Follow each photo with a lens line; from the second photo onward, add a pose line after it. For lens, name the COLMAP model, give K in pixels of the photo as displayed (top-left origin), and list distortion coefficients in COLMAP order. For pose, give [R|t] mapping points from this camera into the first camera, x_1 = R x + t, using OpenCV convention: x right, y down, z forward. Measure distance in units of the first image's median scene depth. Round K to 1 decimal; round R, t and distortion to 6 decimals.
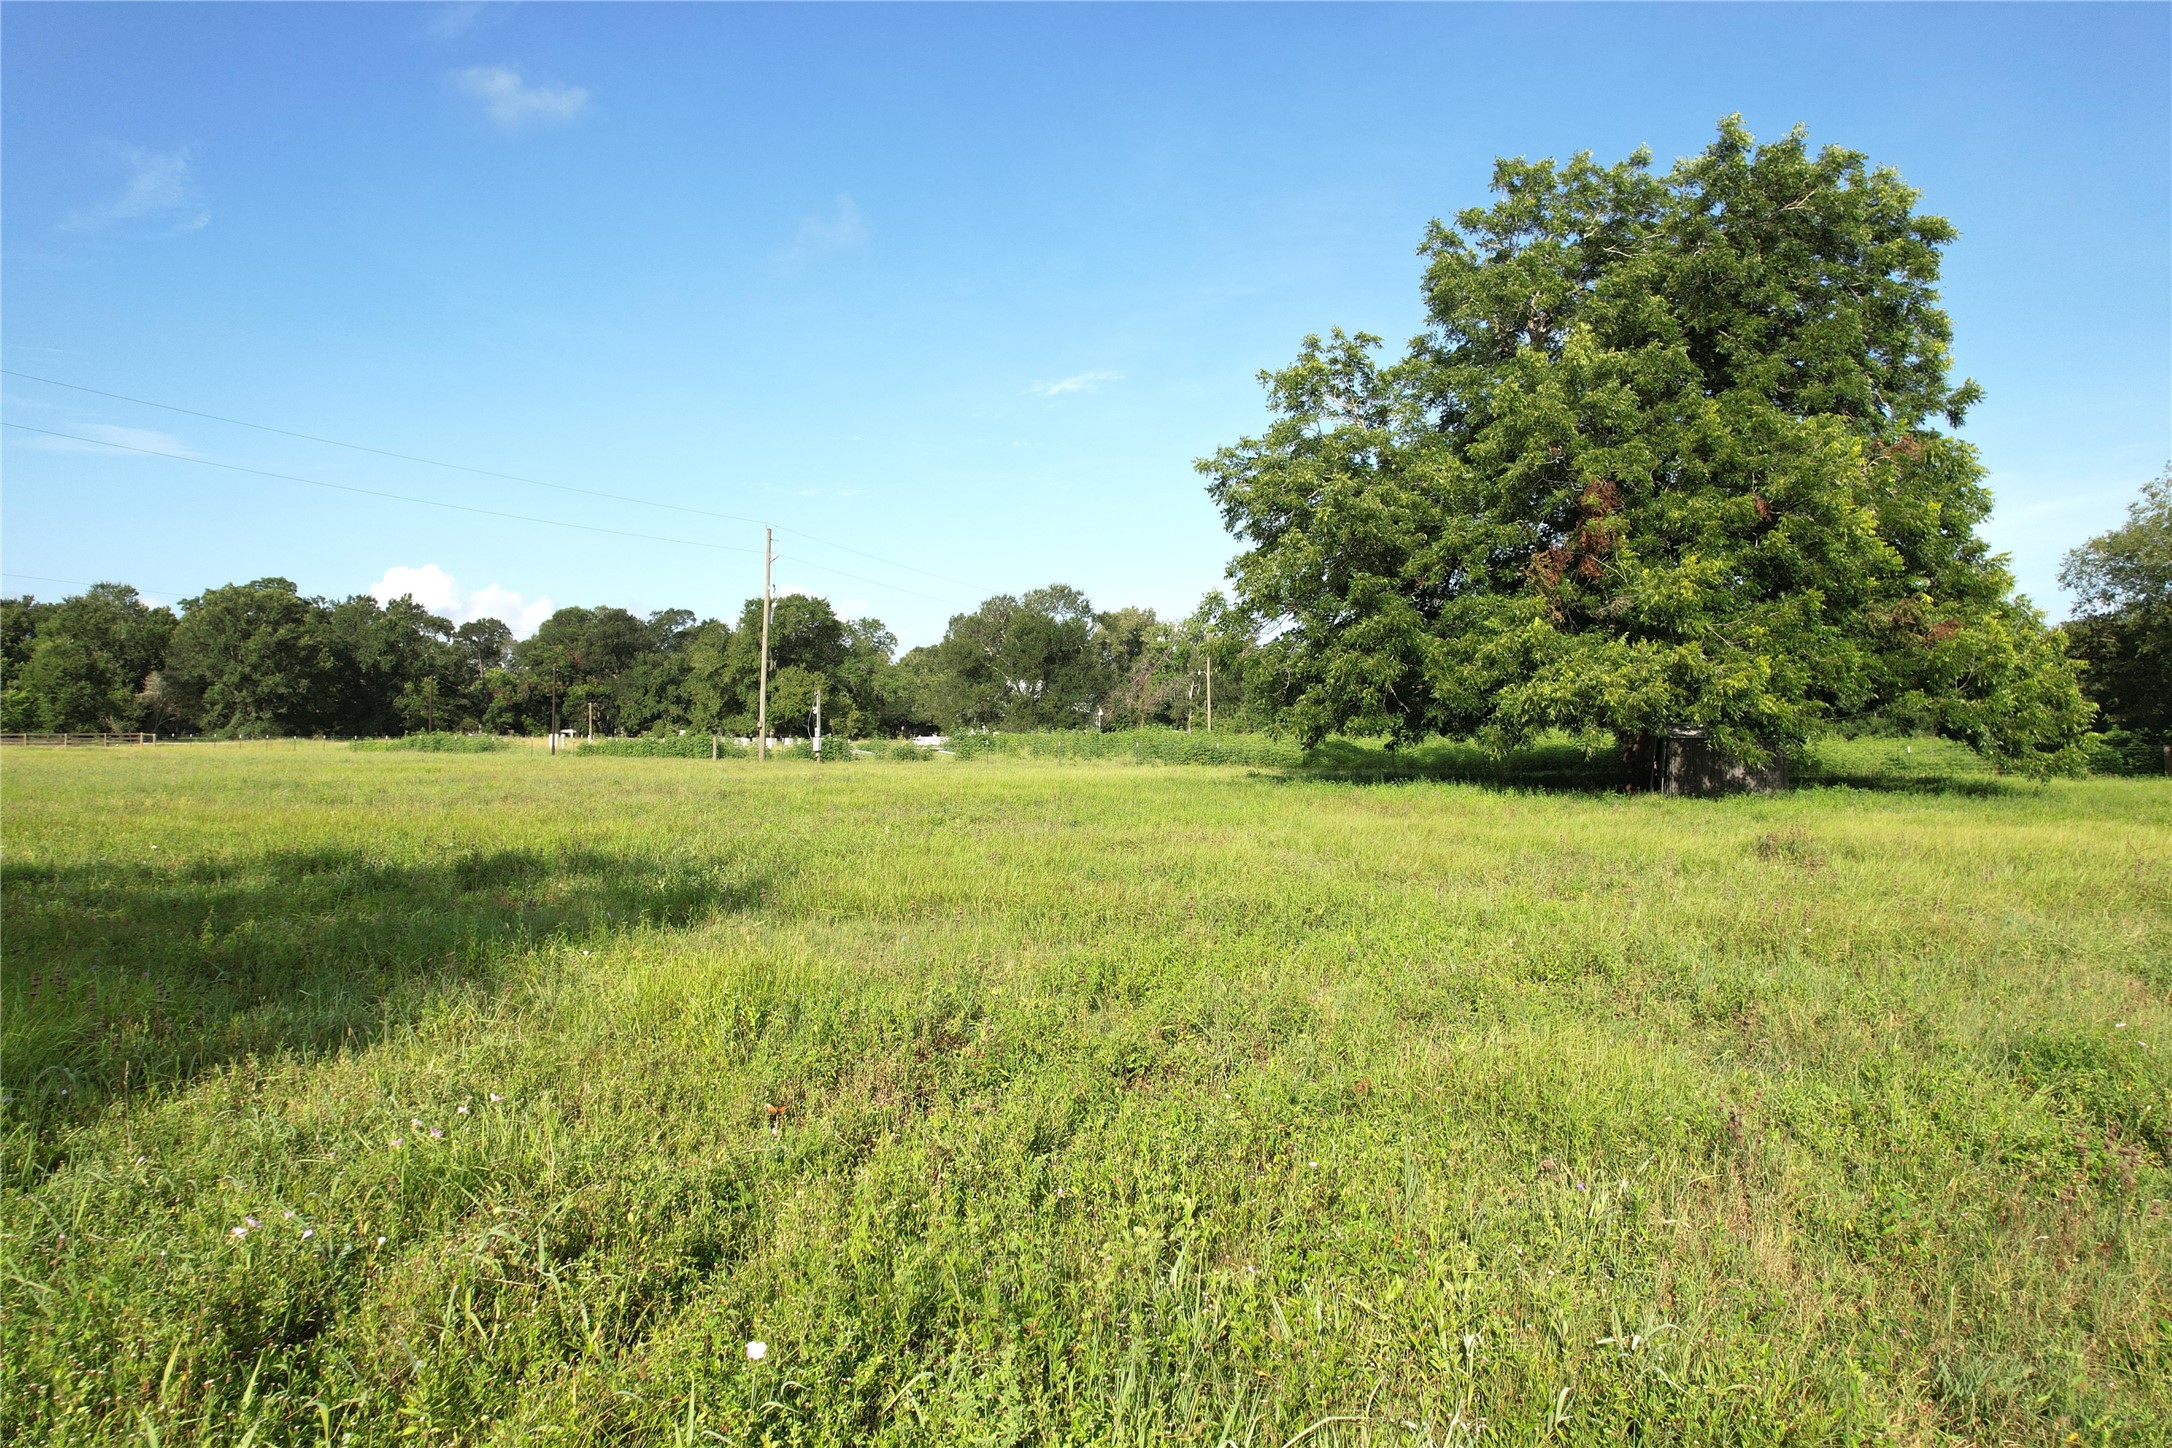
lens RADIAL K [[1383.9, 0, 1091.6], [0, 1383.9, 716.0], [0, 0, 1]] dist [-0.084255, 0.069171]
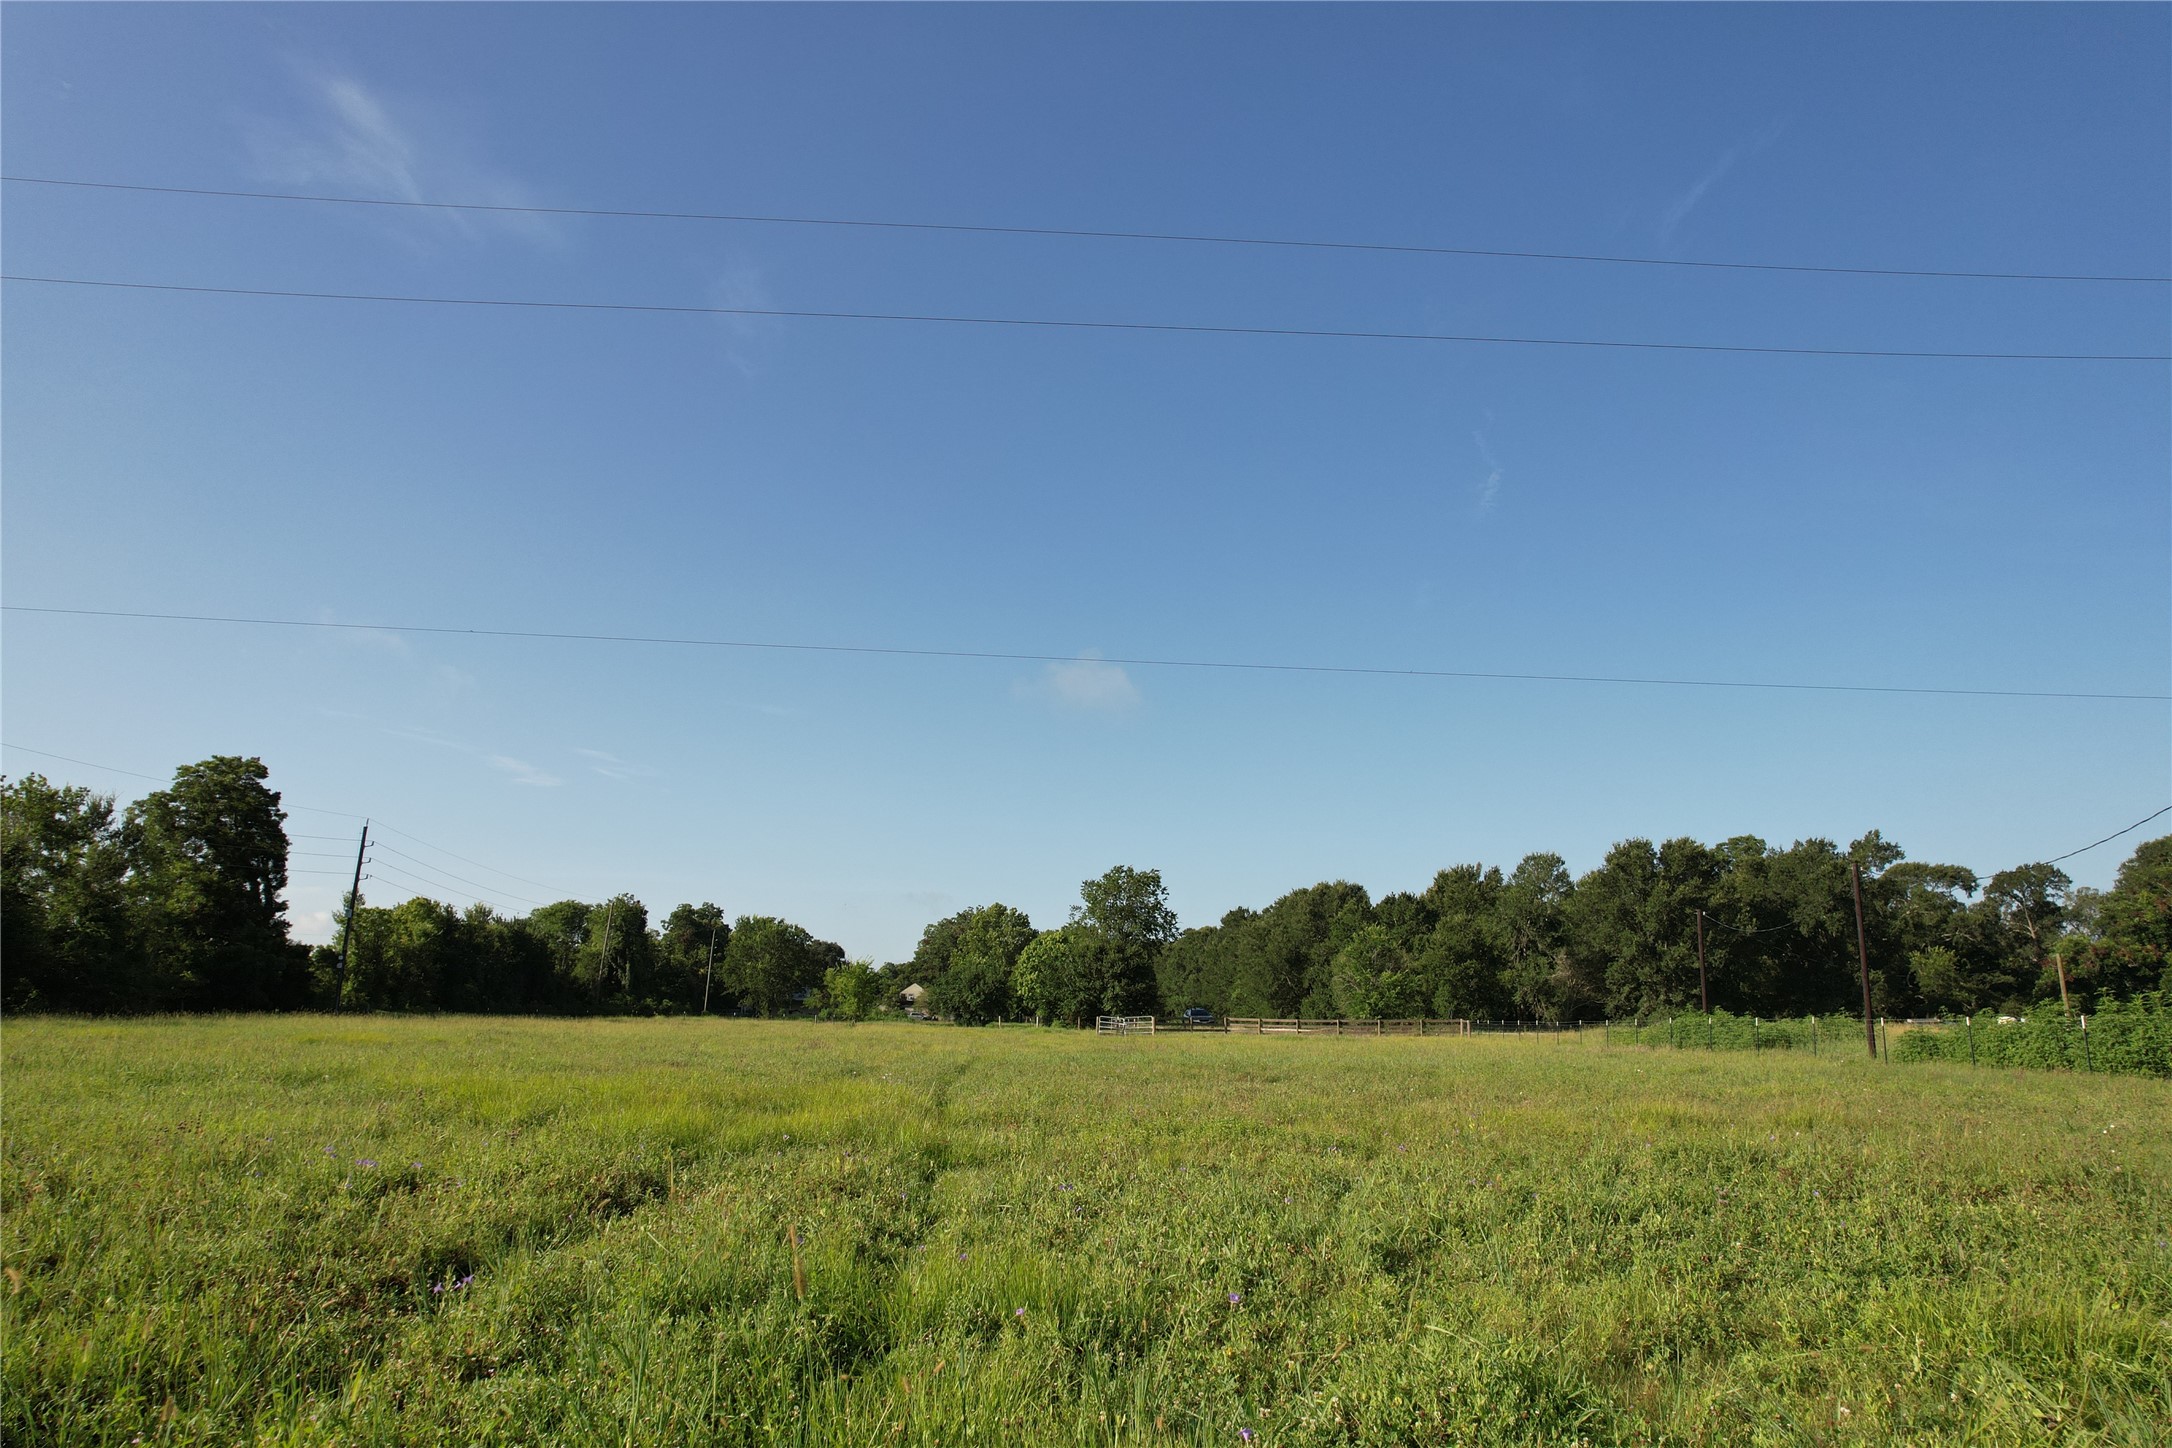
lens RADIAL K [[1383.9, 0, 1091.6], [0, 1383.9, 716.0], [0, 0, 1]] dist [-0.084255, 0.069171]
pose [[0.474459, -0.188570, -0.859843, -0.065834], [0.002295, 0.977048, -0.213008, 0.007477], [0.880275, 0.099090, 0.464002, 0.327451]]
